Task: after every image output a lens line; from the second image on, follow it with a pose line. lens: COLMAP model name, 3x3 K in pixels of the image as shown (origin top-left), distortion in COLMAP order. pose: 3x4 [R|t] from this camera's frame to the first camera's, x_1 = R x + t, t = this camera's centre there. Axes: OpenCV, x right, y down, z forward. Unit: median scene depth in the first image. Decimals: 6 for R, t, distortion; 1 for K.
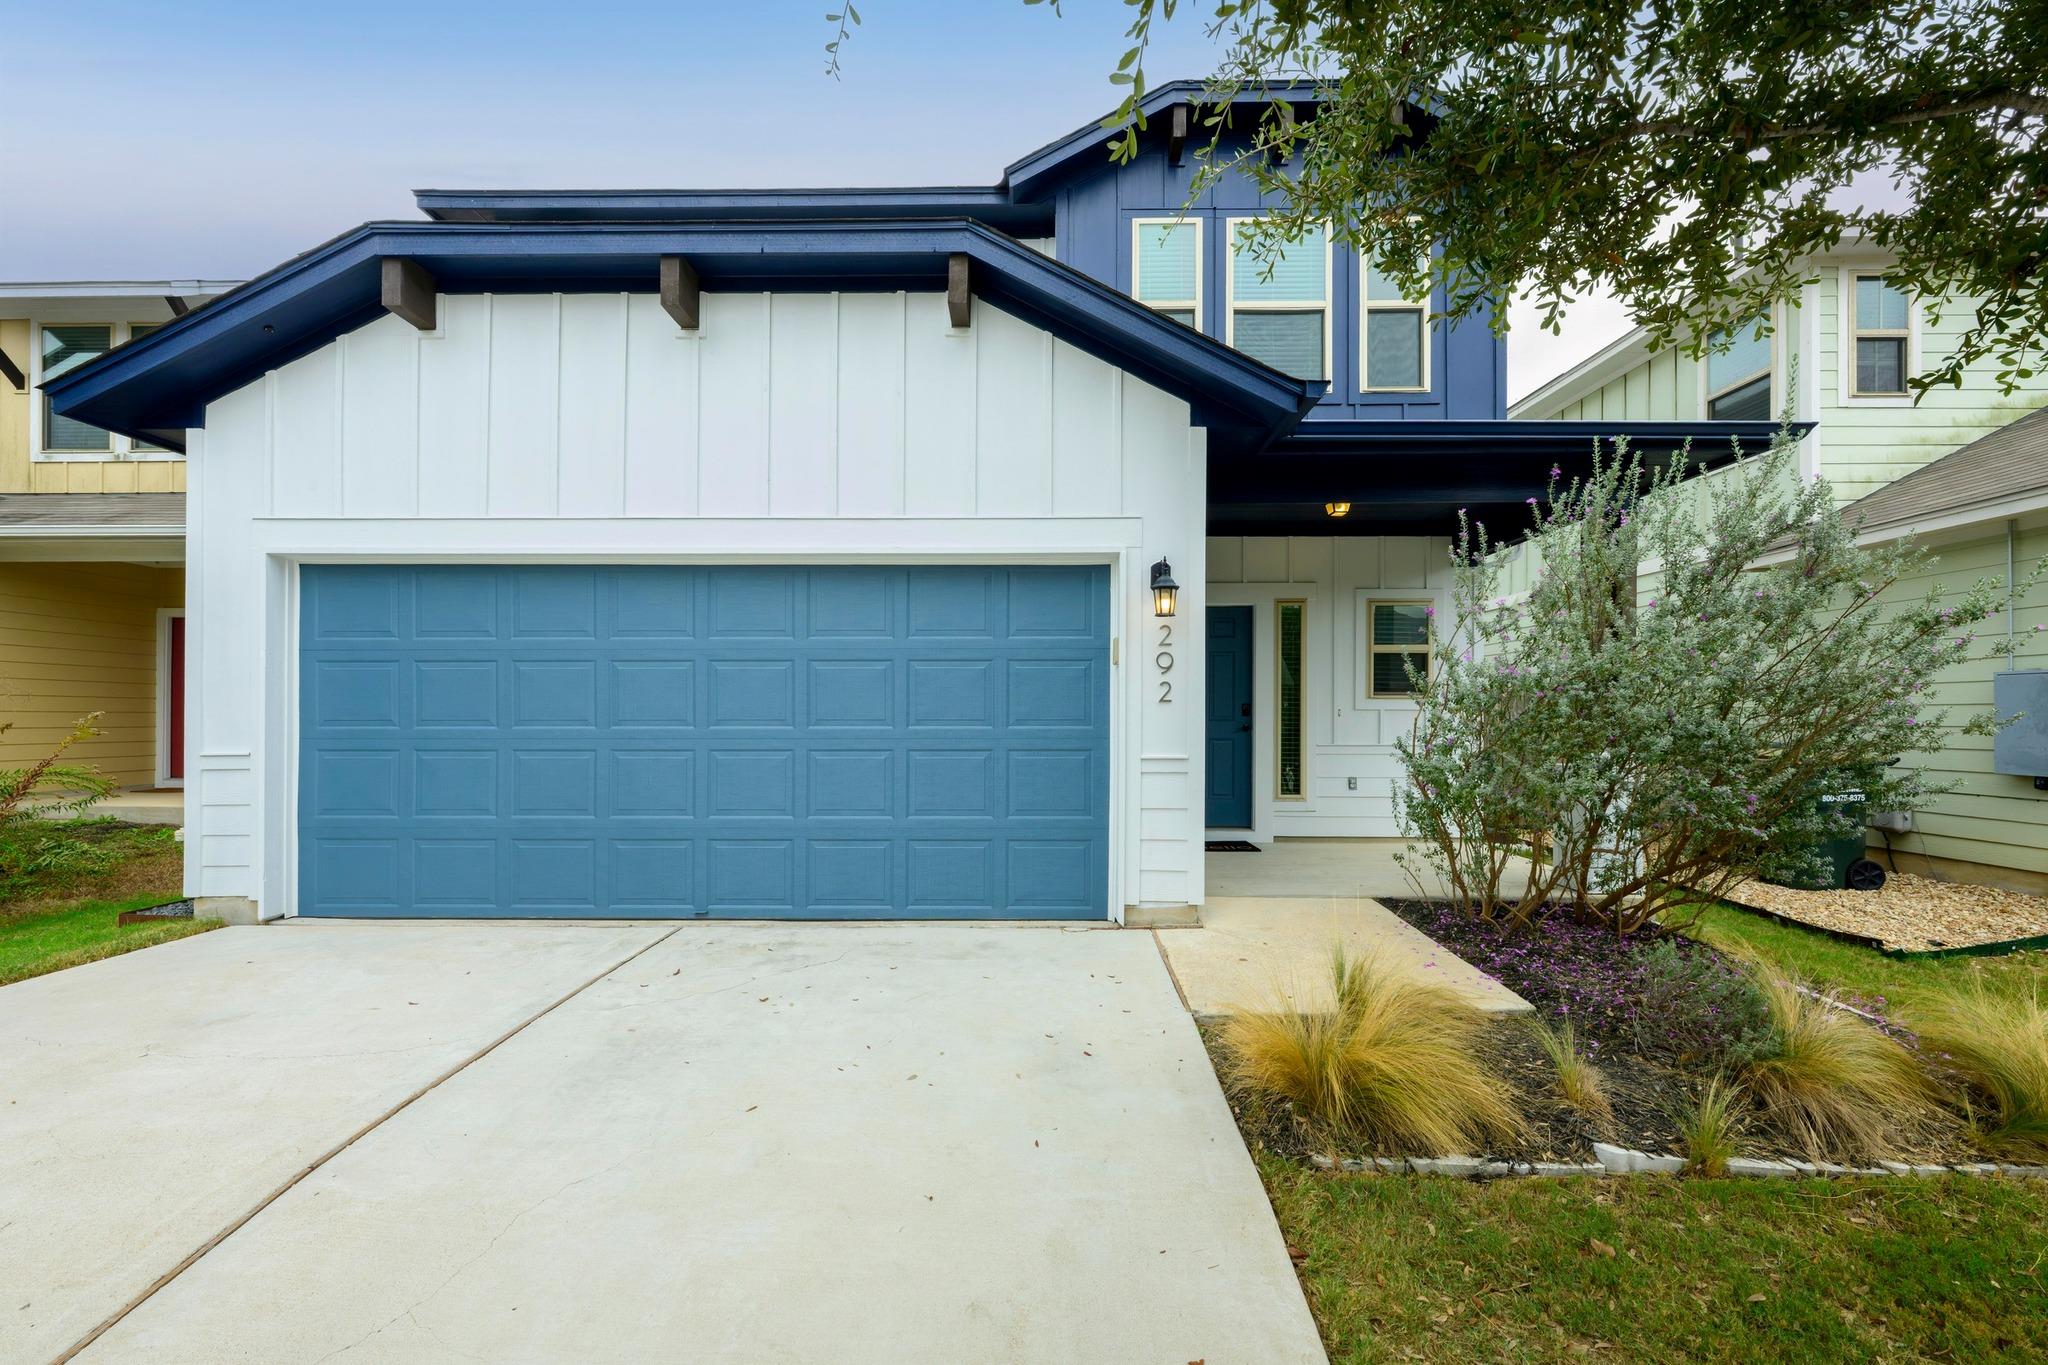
lens RADIAL K [[807.6, 0, 1024.0], [0, 807.6, 694.4], [0, 0, 1]] dist [-0.013655, 0.000078]
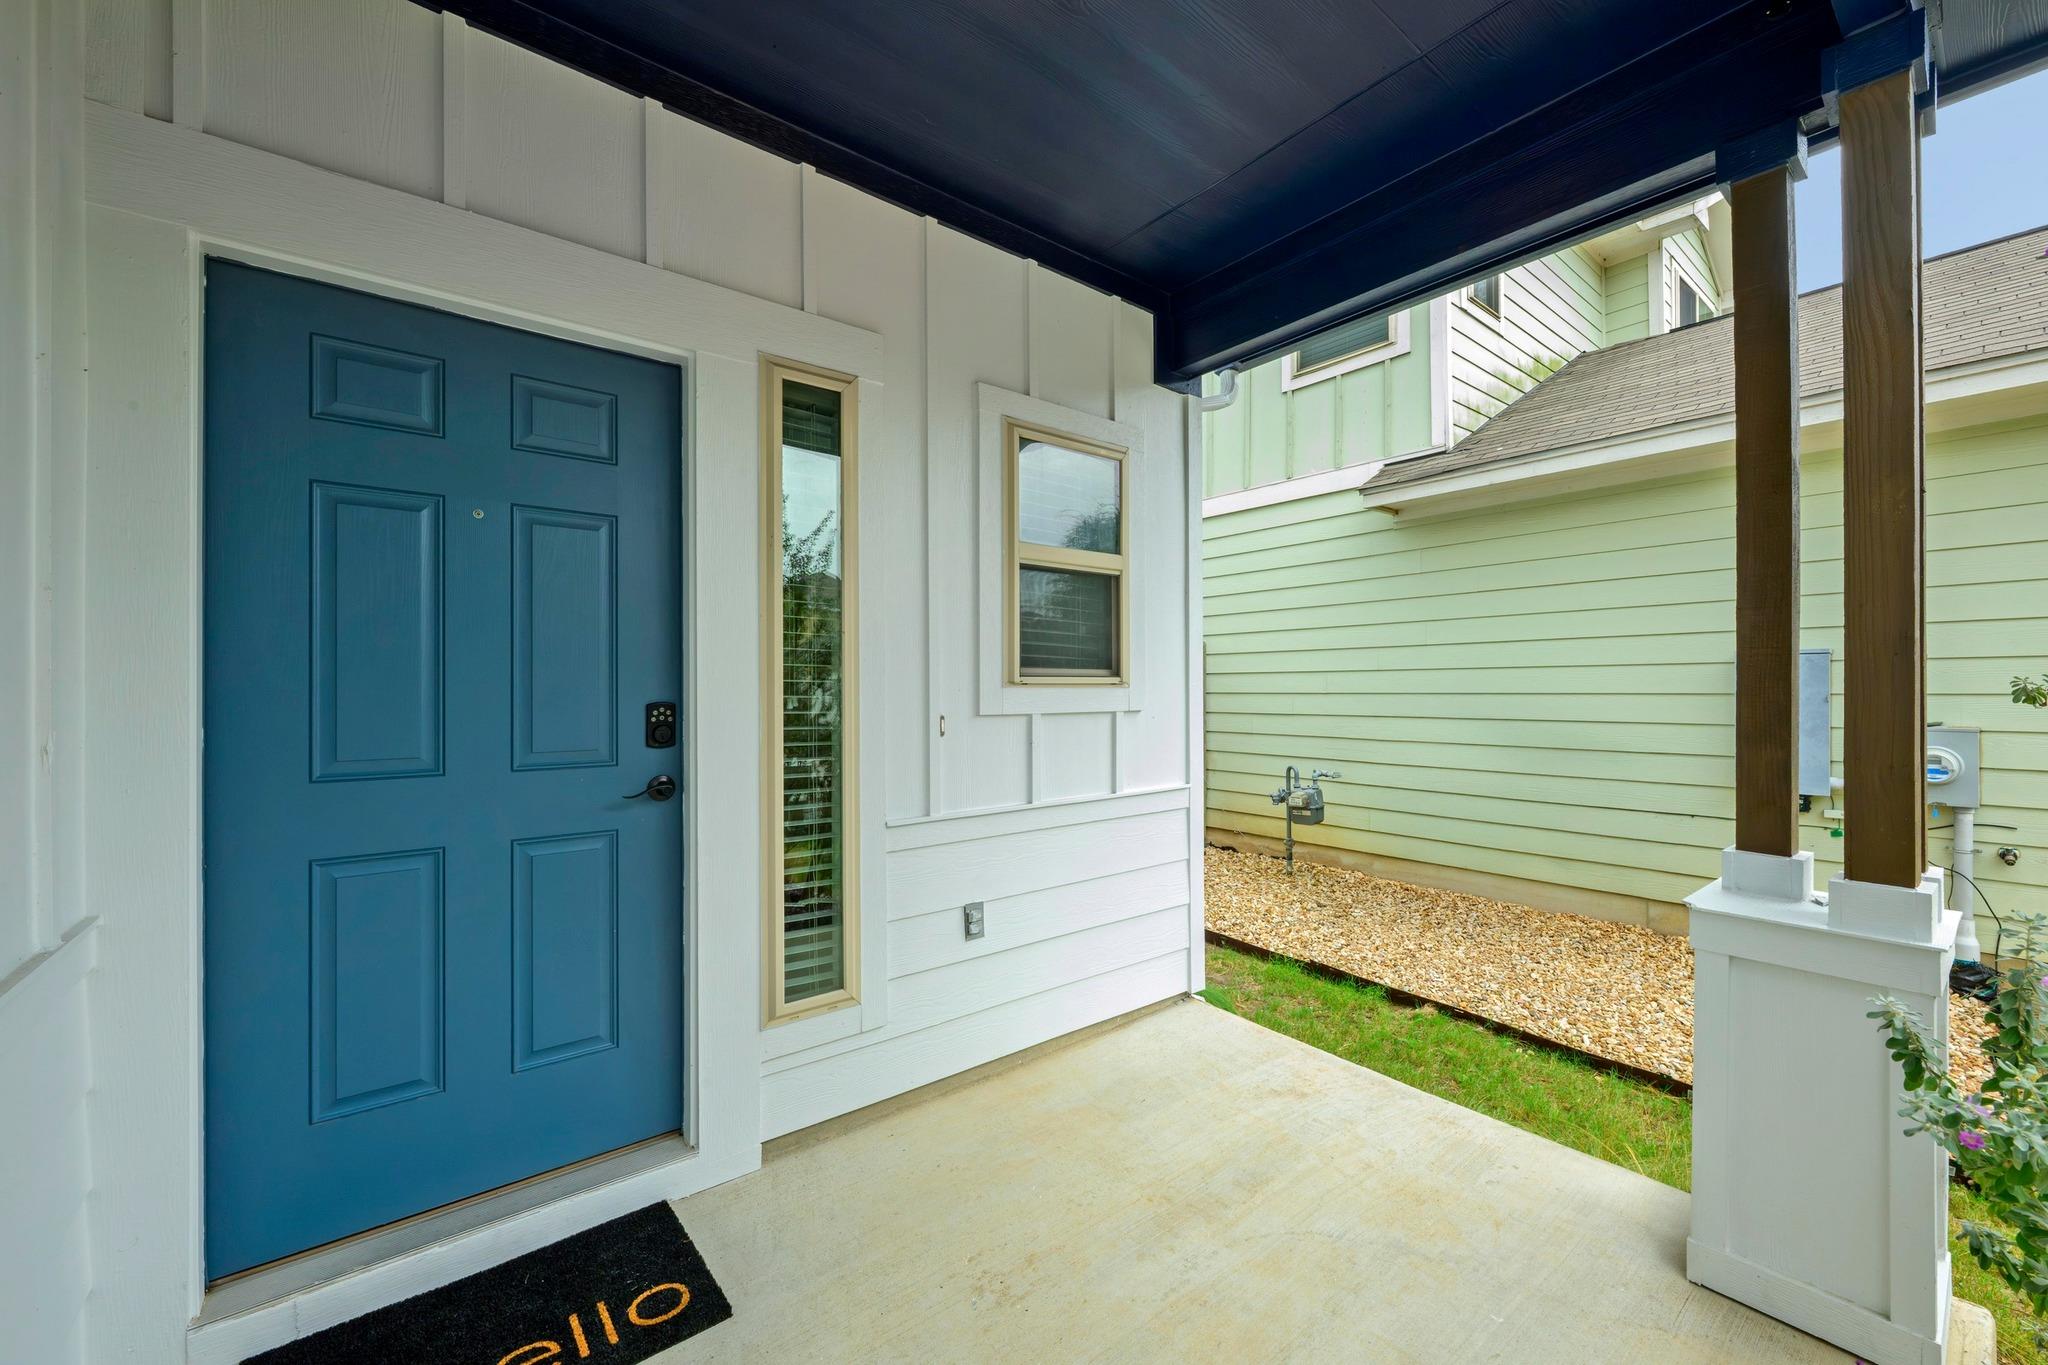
lens RADIAL K [[807.6, 0, 1017.8], [0, 807.6, 688.9], [0, 0, 1]] dist [-0.013655, 0.000078]
pose [[0.771686, -0.010426, 0.635919, 0.194326], [0.007265, 0.999945, 0.007578, 0.003941], [-0.635963, -0.001228, 0.771719, 0.709313]]
